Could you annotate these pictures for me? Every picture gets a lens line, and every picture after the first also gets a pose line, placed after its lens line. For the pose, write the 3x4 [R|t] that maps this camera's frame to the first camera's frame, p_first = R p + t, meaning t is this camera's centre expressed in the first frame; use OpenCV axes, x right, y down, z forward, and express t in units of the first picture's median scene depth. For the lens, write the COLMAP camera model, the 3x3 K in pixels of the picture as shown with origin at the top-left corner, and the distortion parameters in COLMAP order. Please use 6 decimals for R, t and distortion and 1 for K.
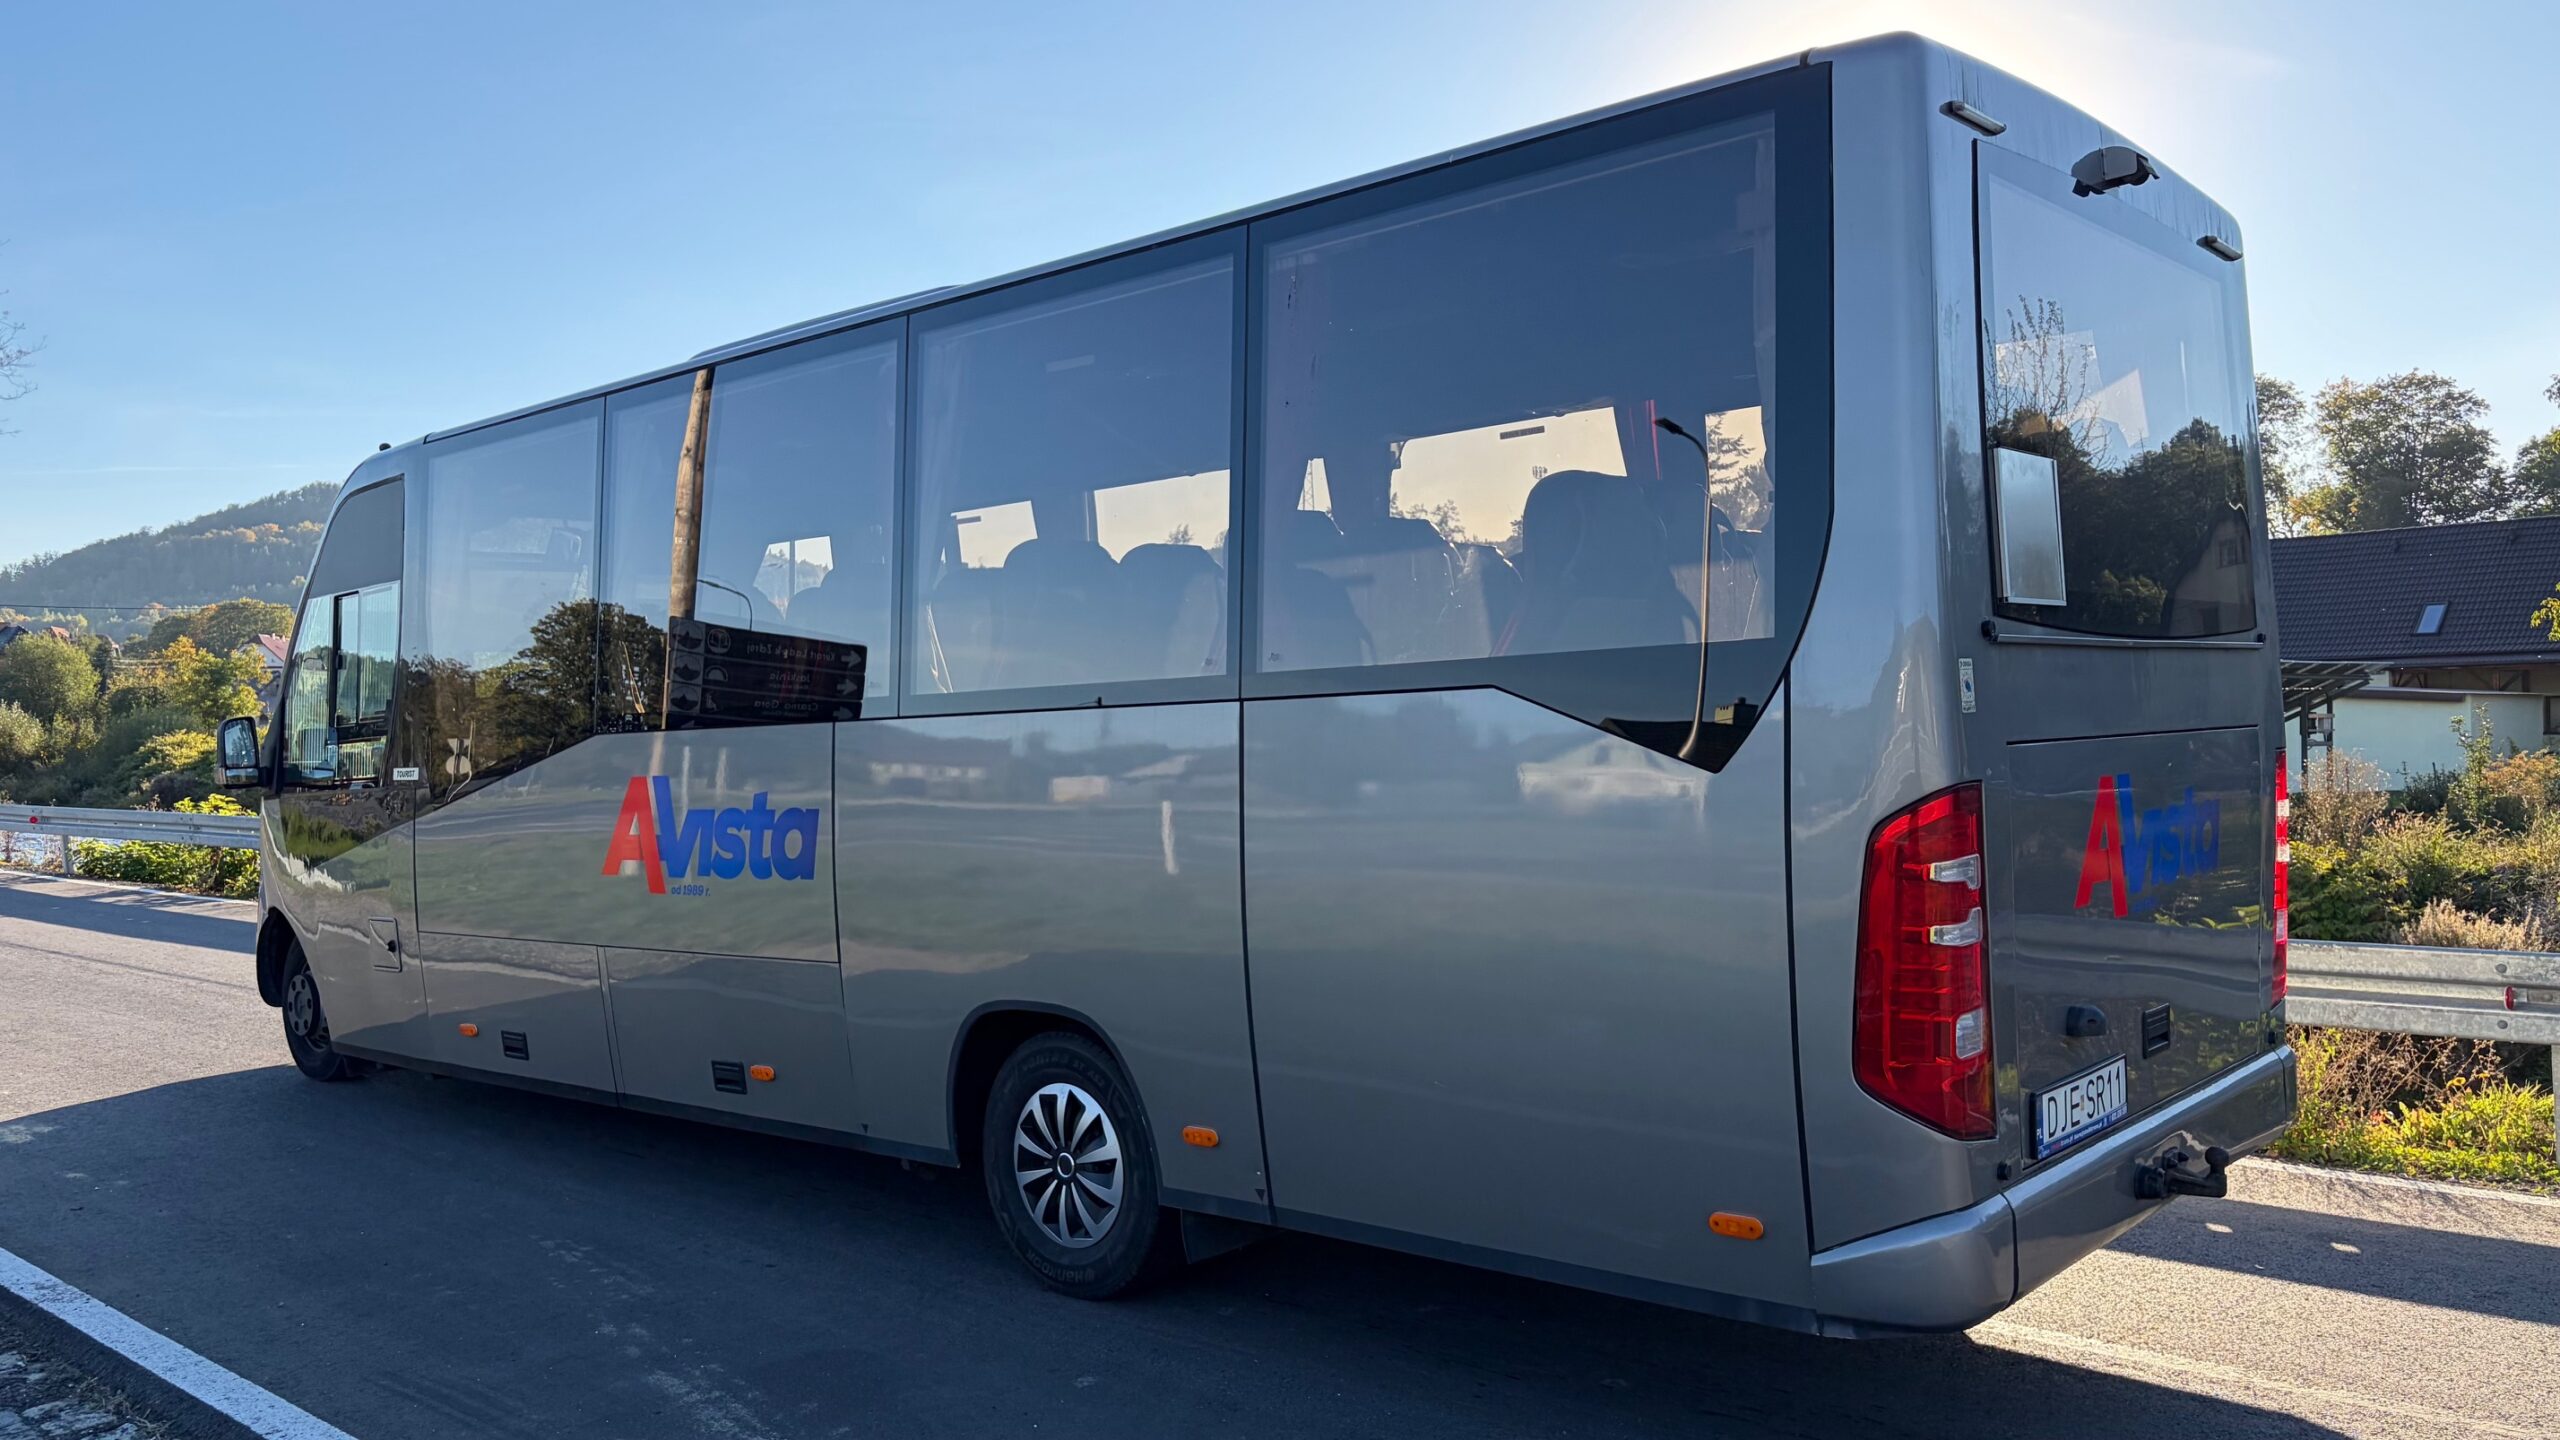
lens RADIAL K [[1939.4, 0, 1280.0], [0, 1939.4, 720.0], [0, 0, 1]] dist [0.011904, -0.038963]
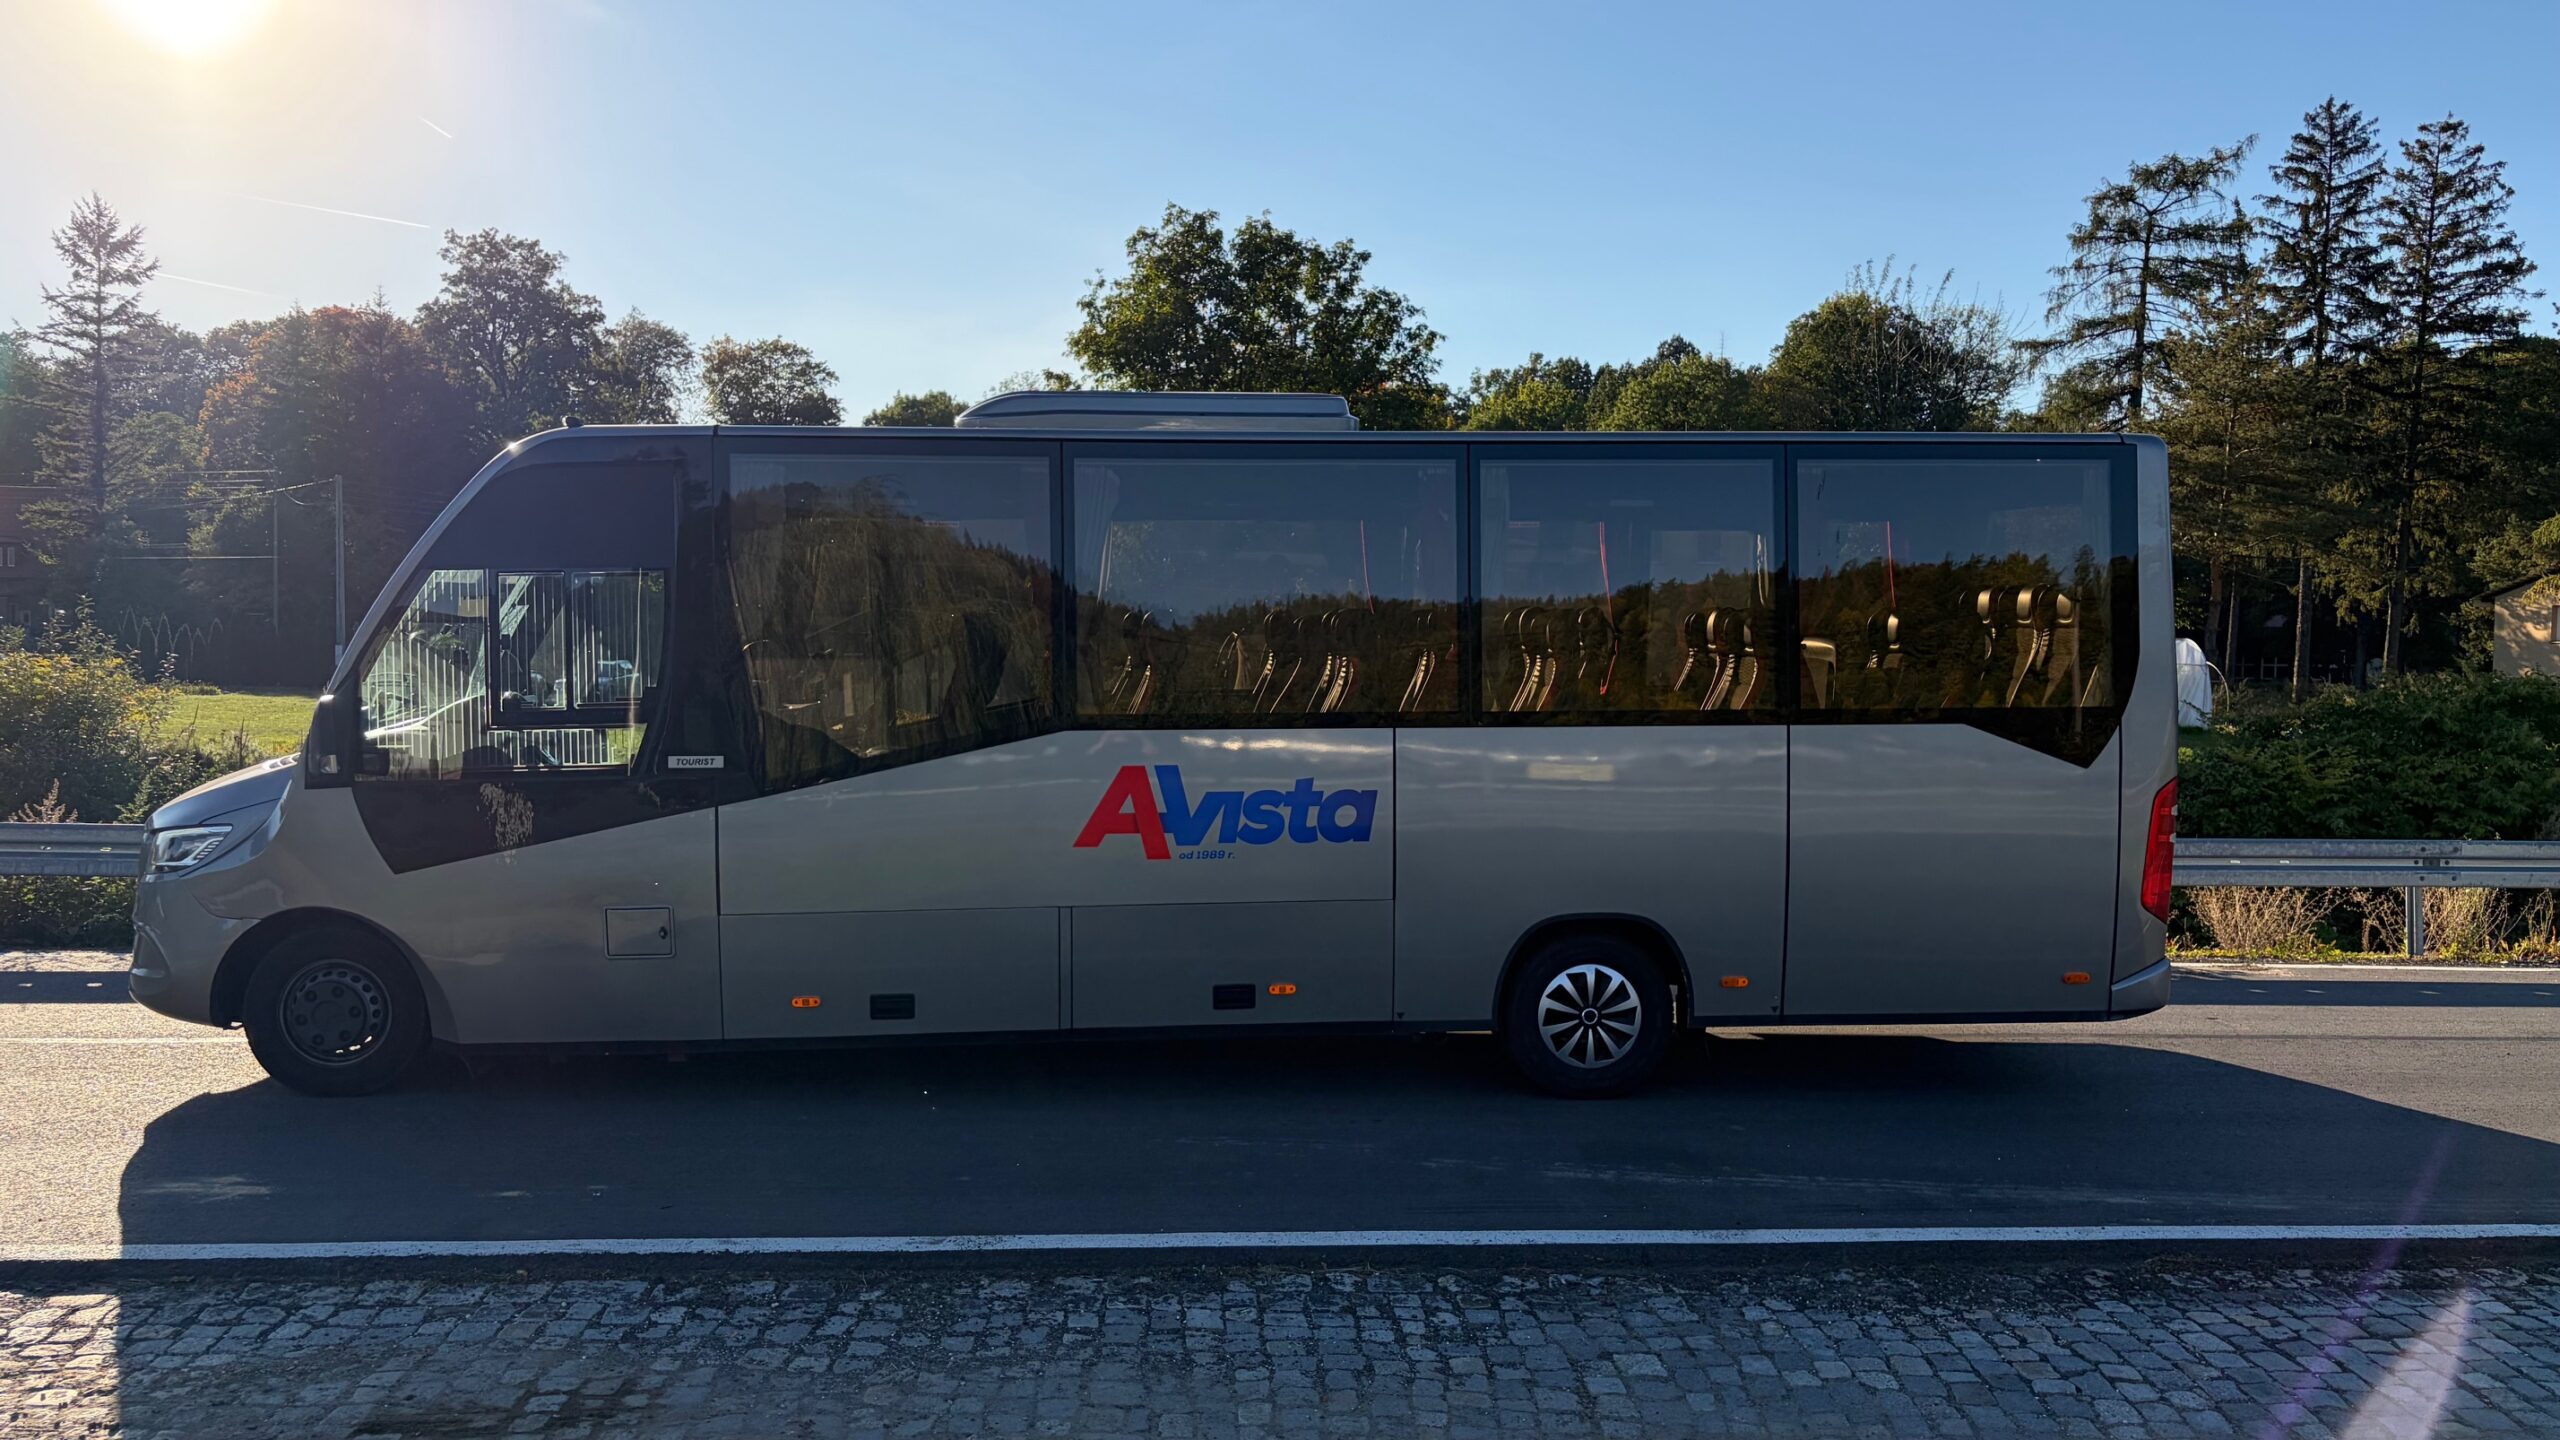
lens RADIAL K [[1939.4, 0, 1280.0], [0, 1939.4, 720.0], [0, 0, 1]] dist [0.011904, -0.038963]
pose [[0.692075, 0.005137, 0.721808, -1.390857], [-0.036647, 0.998935, 0.028028, -0.044595], [-0.720895, -0.045849, 0.691526, 0.102303]]
